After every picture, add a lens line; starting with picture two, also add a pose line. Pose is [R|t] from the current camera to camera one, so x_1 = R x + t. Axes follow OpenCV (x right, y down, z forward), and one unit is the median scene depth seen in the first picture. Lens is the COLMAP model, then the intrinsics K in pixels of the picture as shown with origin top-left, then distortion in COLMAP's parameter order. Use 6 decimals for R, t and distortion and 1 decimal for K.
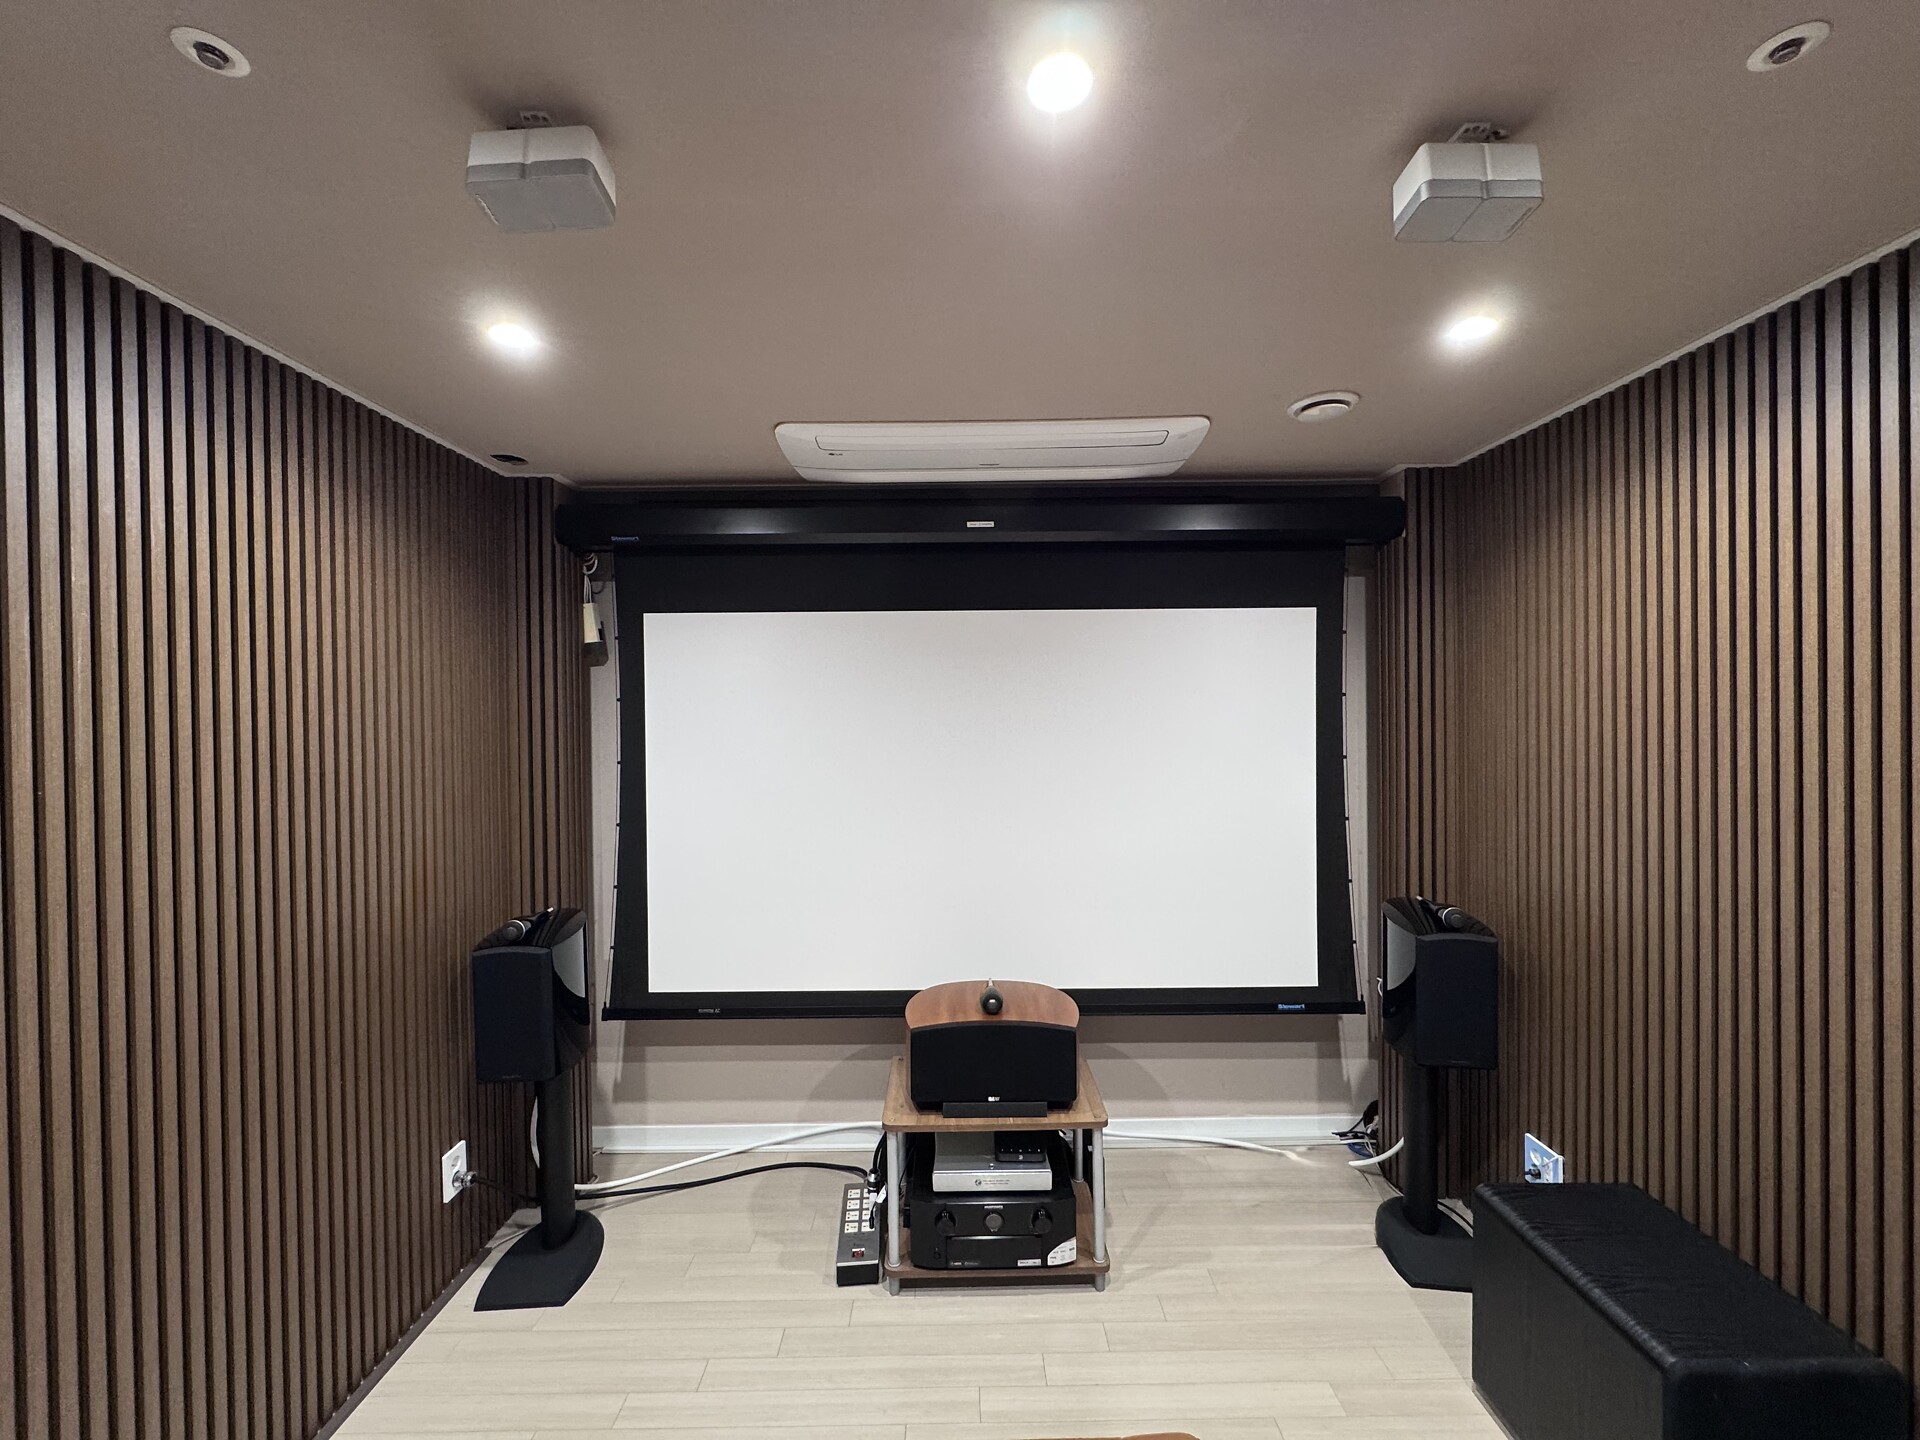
lens RADIAL K [[770.3, 0, 962.9], [0, 770.3, 720.1], [0, 0, 1]] dist [-0.001145, 0.001023]
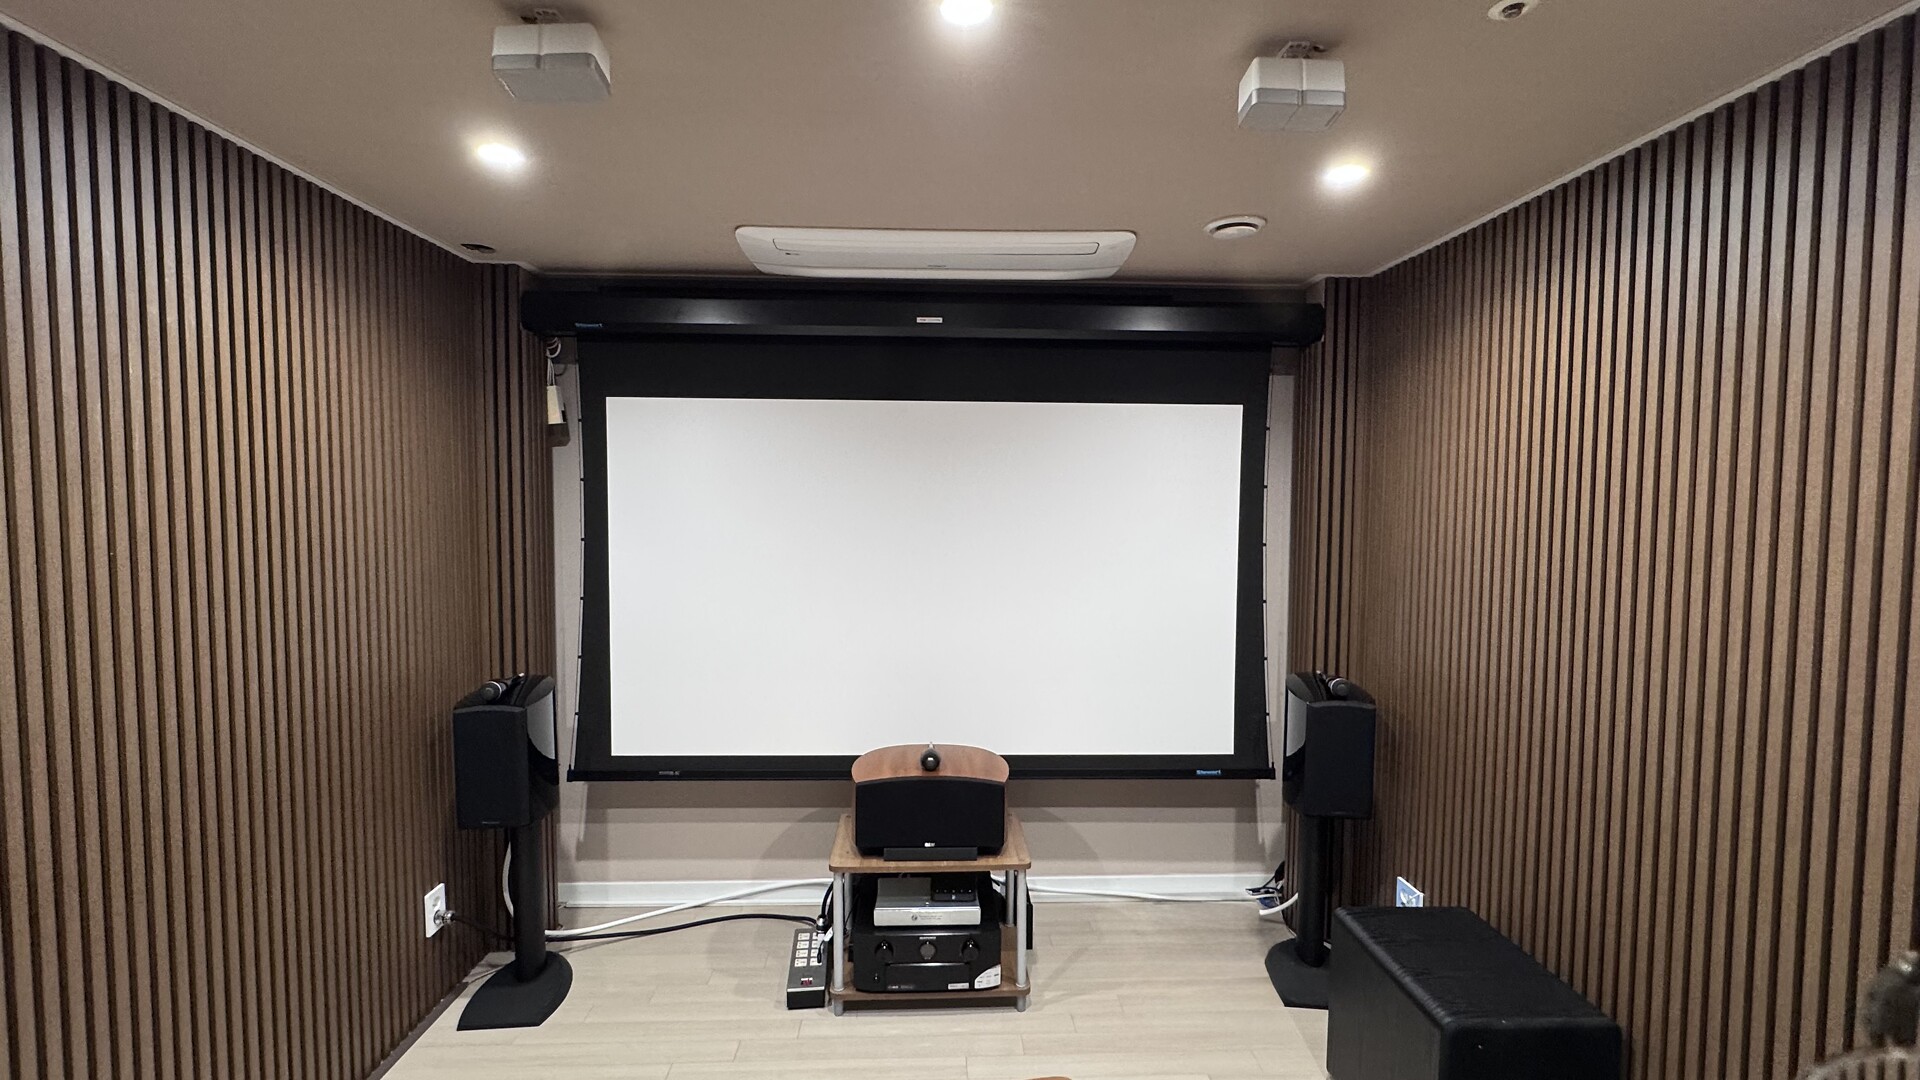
lens RADIAL K [[835.4, 0, 963.7], [0, 835.4, 542.3], [0, 0, 1]] dist [0.002489, 0.000888]
pose [[0.999192, 0.015580, 0.037043, 0.035193], [-0.017263, 0.998813, 0.045548, -0.001949], [-0.036289, -0.046150, 0.998275, -0.180001]]
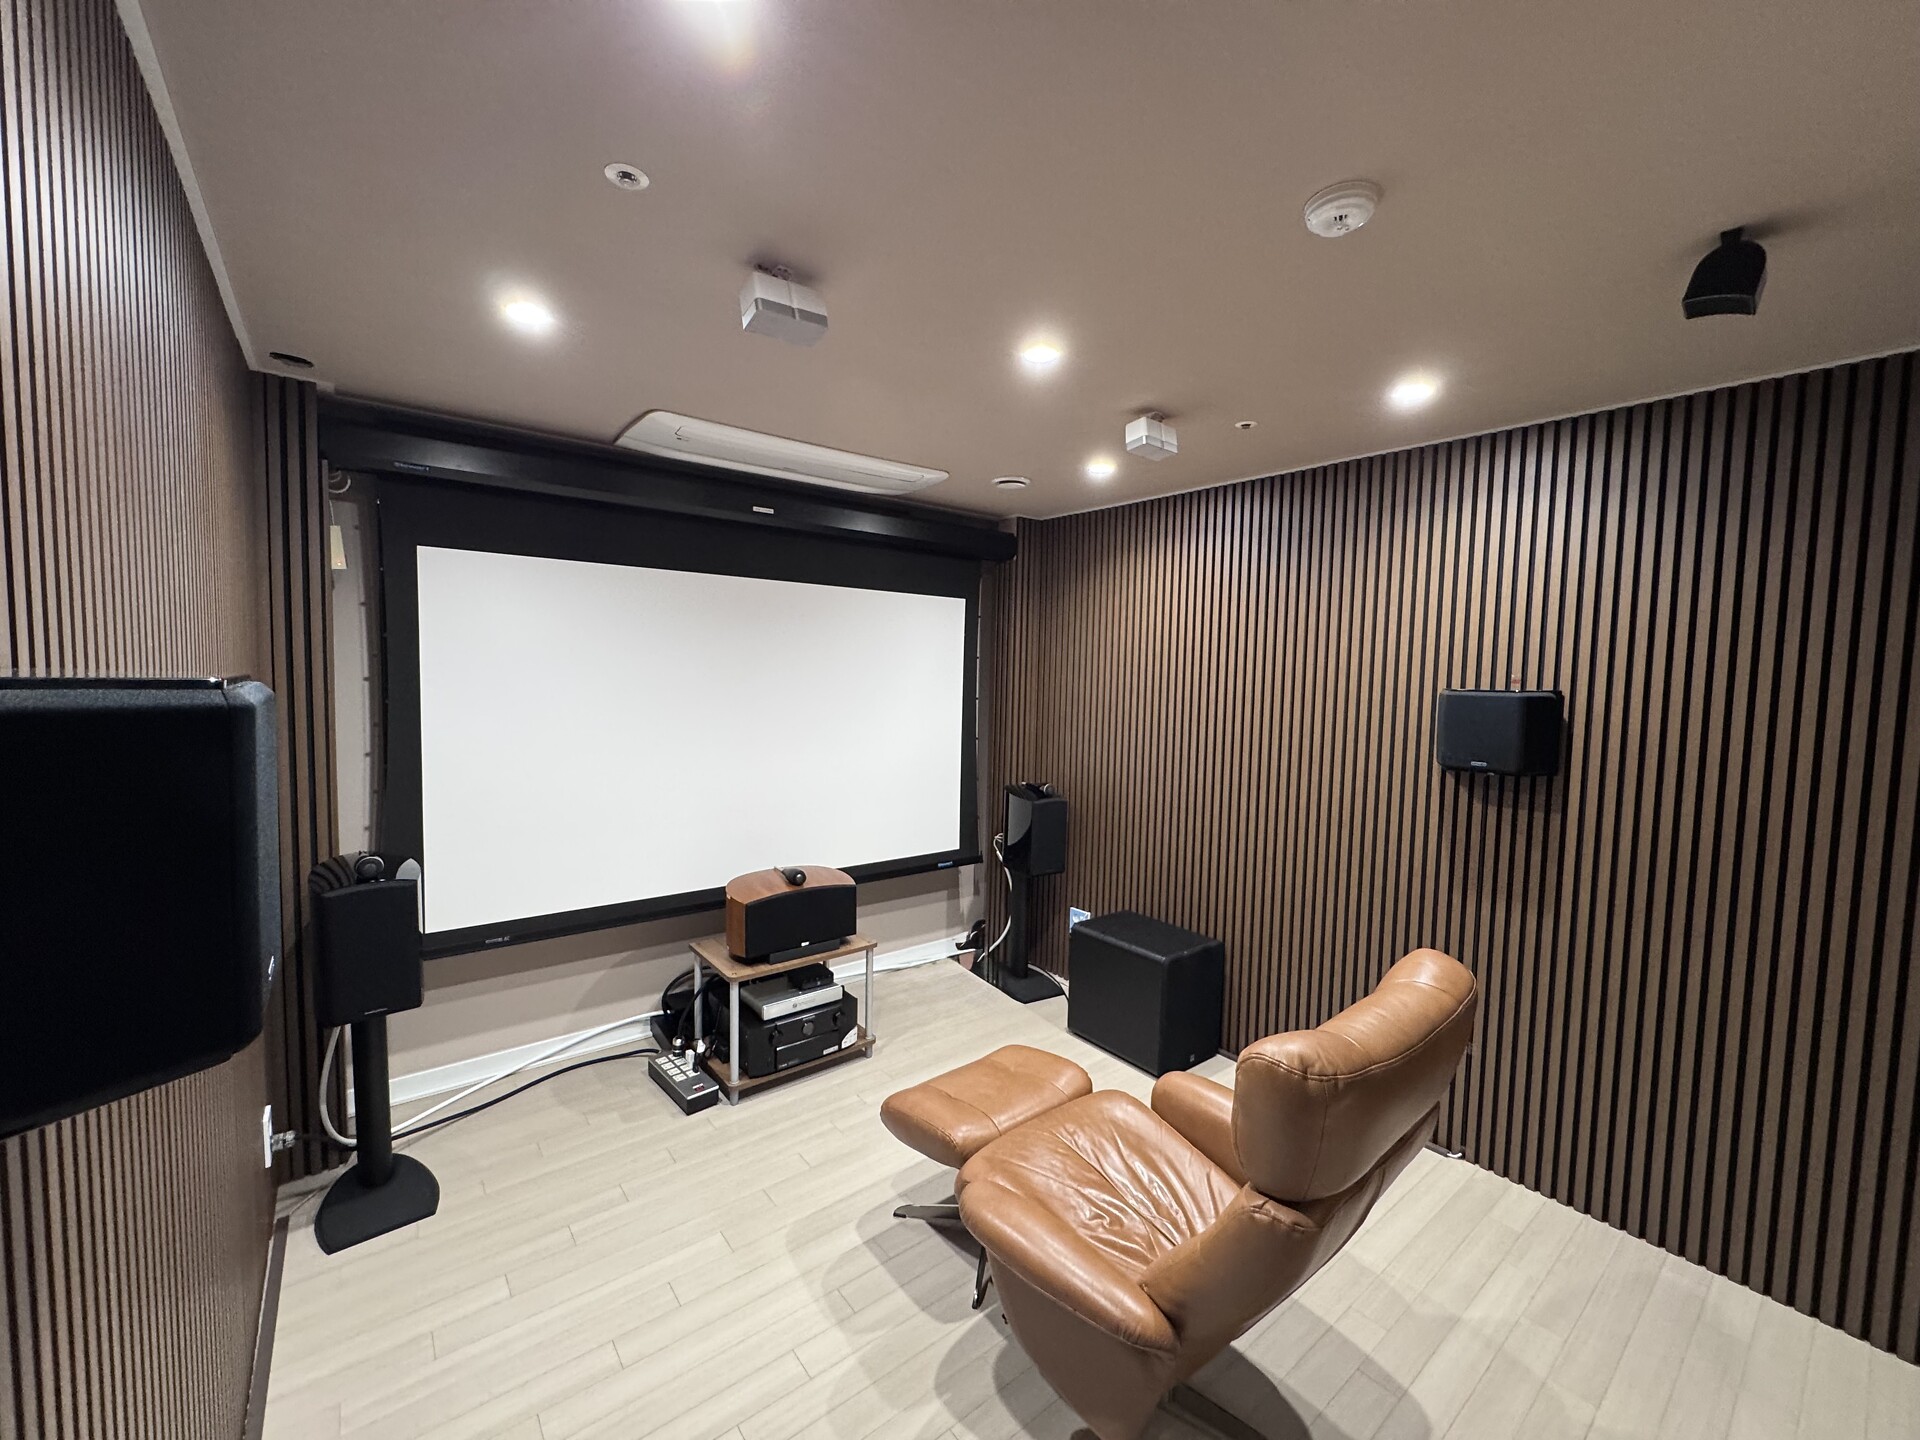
lens RADIAL K [[770.3, 0, 969.6], [0, 770.3, 722.3], [0, 0, 1]] dist [-0.001145, 0.001023]
pose [[0.780324, -0.015177, 0.625192, -0.548742], [-0.024947, 0.998154, 0.055369, 0.012088], [-0.624878, -0.058802, 0.778505, -0.216826]]
